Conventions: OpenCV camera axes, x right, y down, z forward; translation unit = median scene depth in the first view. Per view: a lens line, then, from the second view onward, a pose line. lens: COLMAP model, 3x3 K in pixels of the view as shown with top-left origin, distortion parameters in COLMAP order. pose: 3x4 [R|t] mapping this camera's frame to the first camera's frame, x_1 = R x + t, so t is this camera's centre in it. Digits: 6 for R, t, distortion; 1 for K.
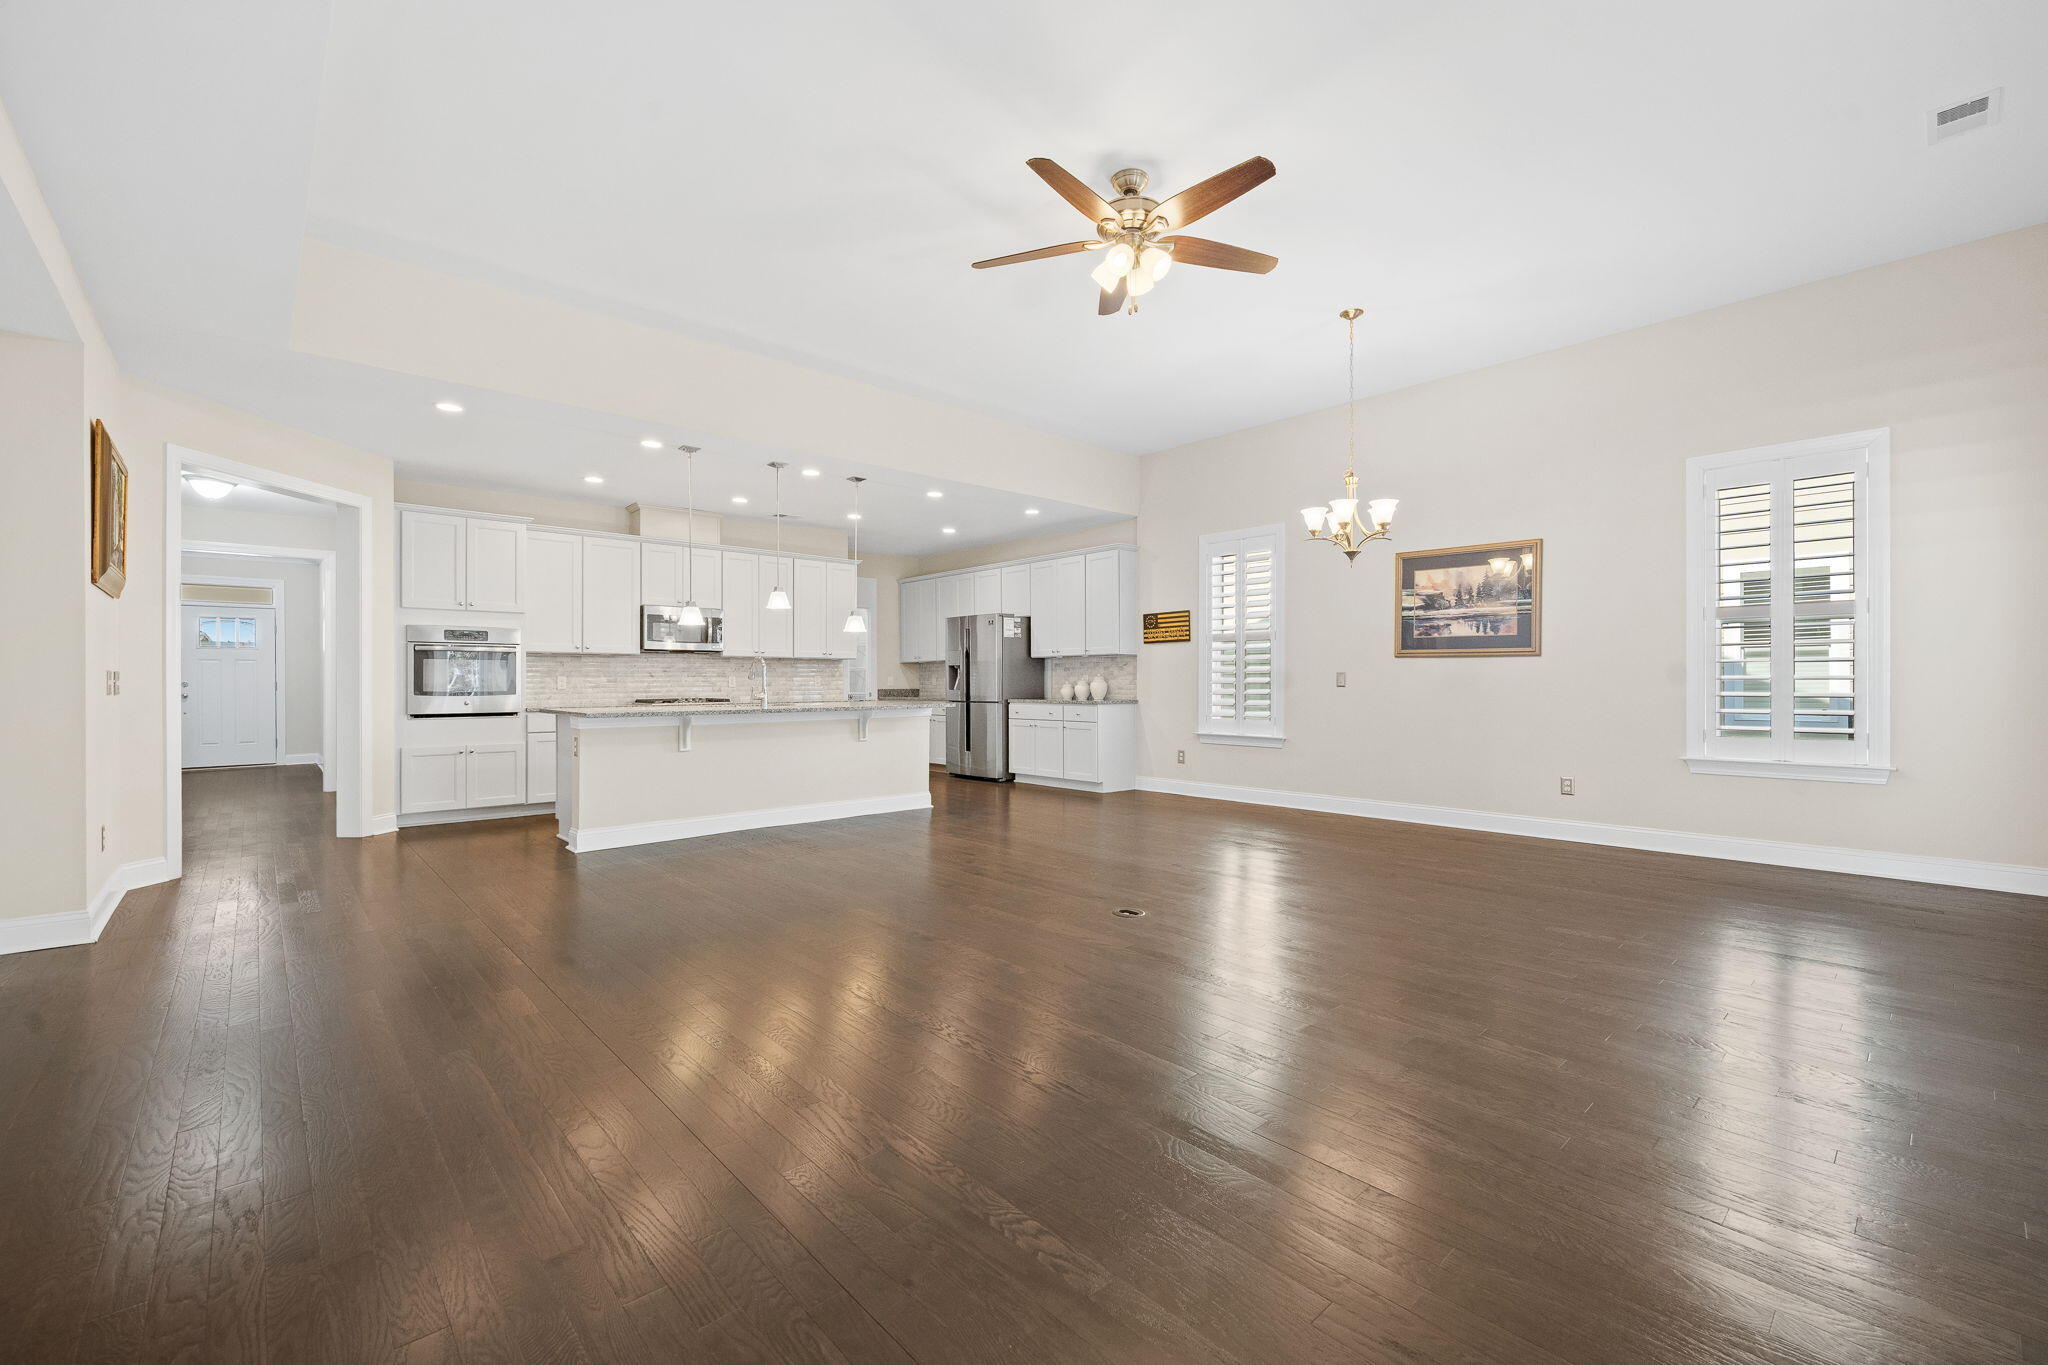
lens RADIAL K [[839.5, 0, 1032.8], [0, 839.5, 682.2], [0, 0, 1]] dist [0.004688, -0.001588]
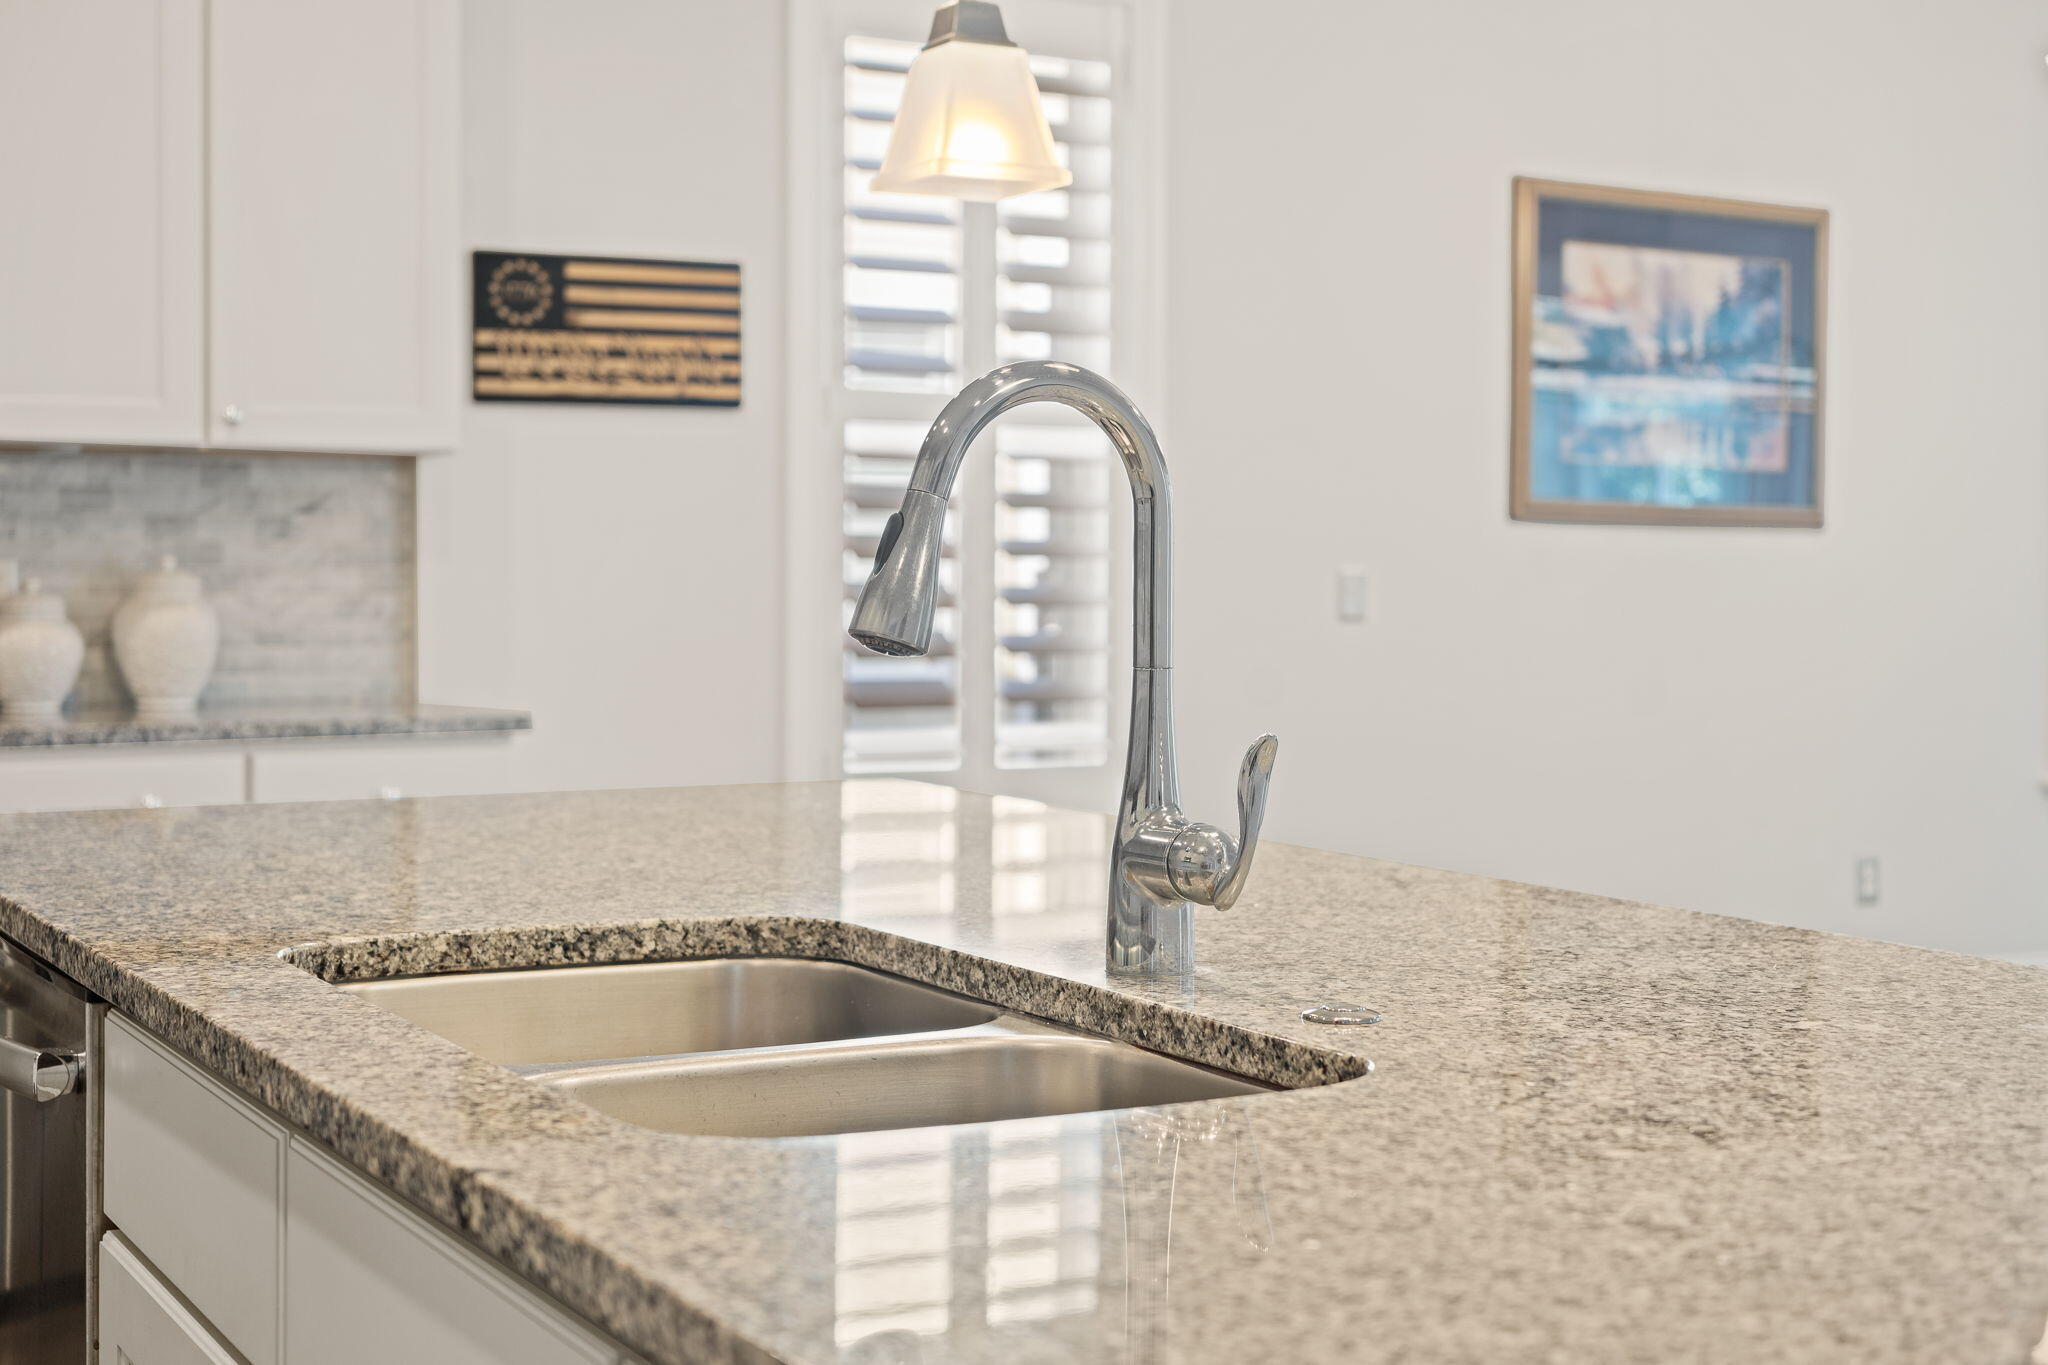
lens RADIAL K [[2796.4, 0, 1019.6], [0, 2796.4, 674.5], [0, 0, 1]] dist [-0.012999, 0.000000]
pose [[0.232544, -0.034872, 0.971961, -0.469372], [-0.004738, 0.999305, 0.036987, -0.008526], [-0.972574, -0.013206, 0.232217, 0.752477]]
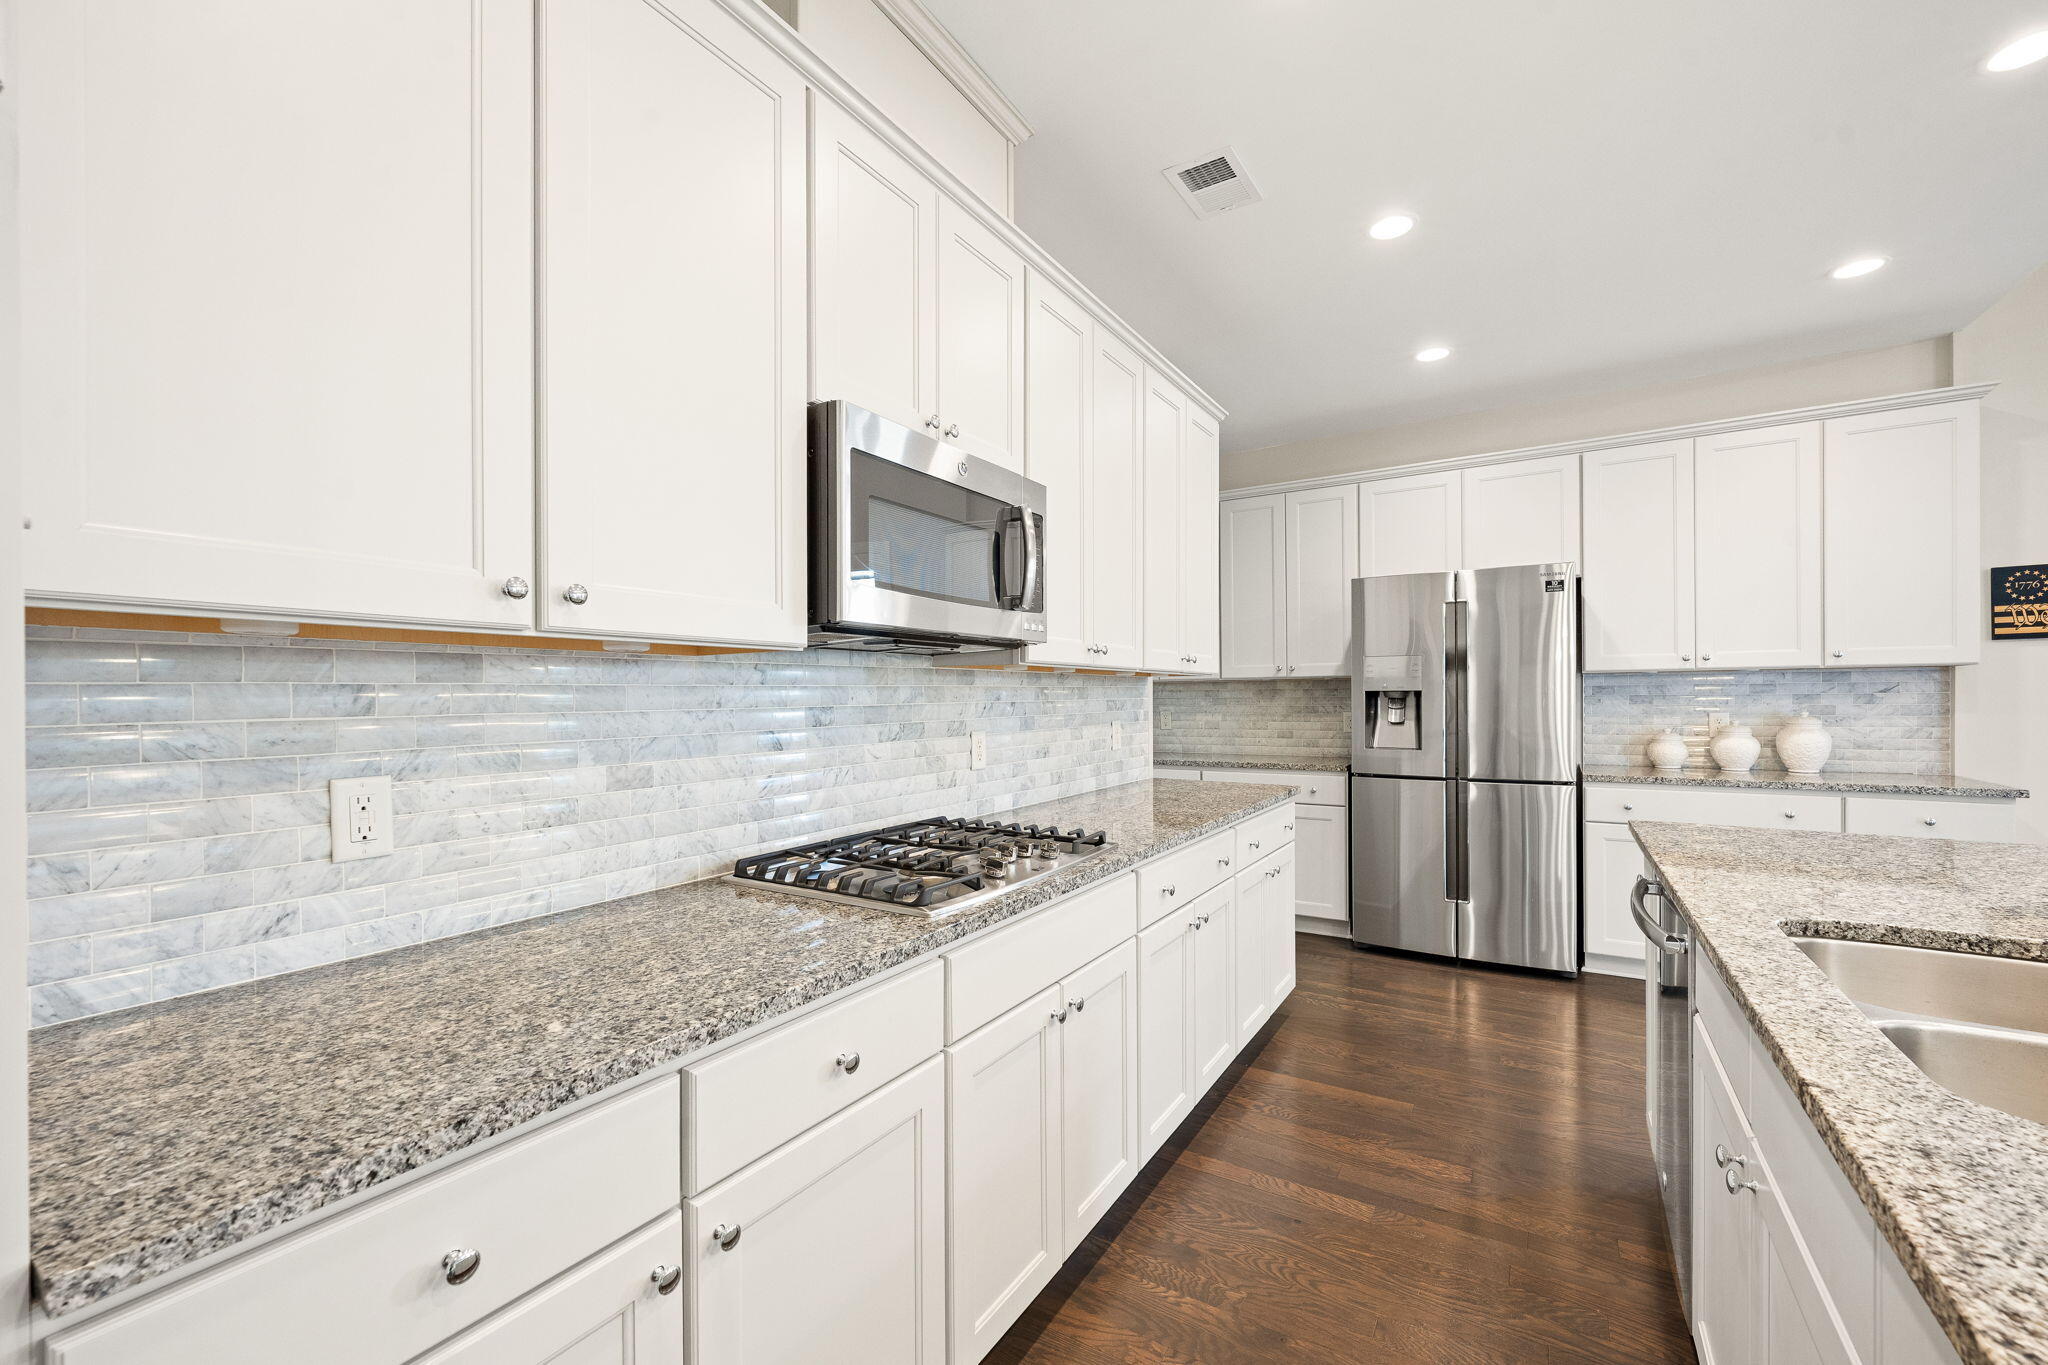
lens RADIAL K [[839.5, 0, 1022.6], [0, 839.5, 694.9], [0, 0, 1]] dist [0.004688, -0.001588]
pose [[0.966114, -0.003195, 0.258095, -0.441333], [0.004418, 0.999982, -0.004158, -0.019793], [-0.258077, 0.005158, 0.966111, 0.746590]]
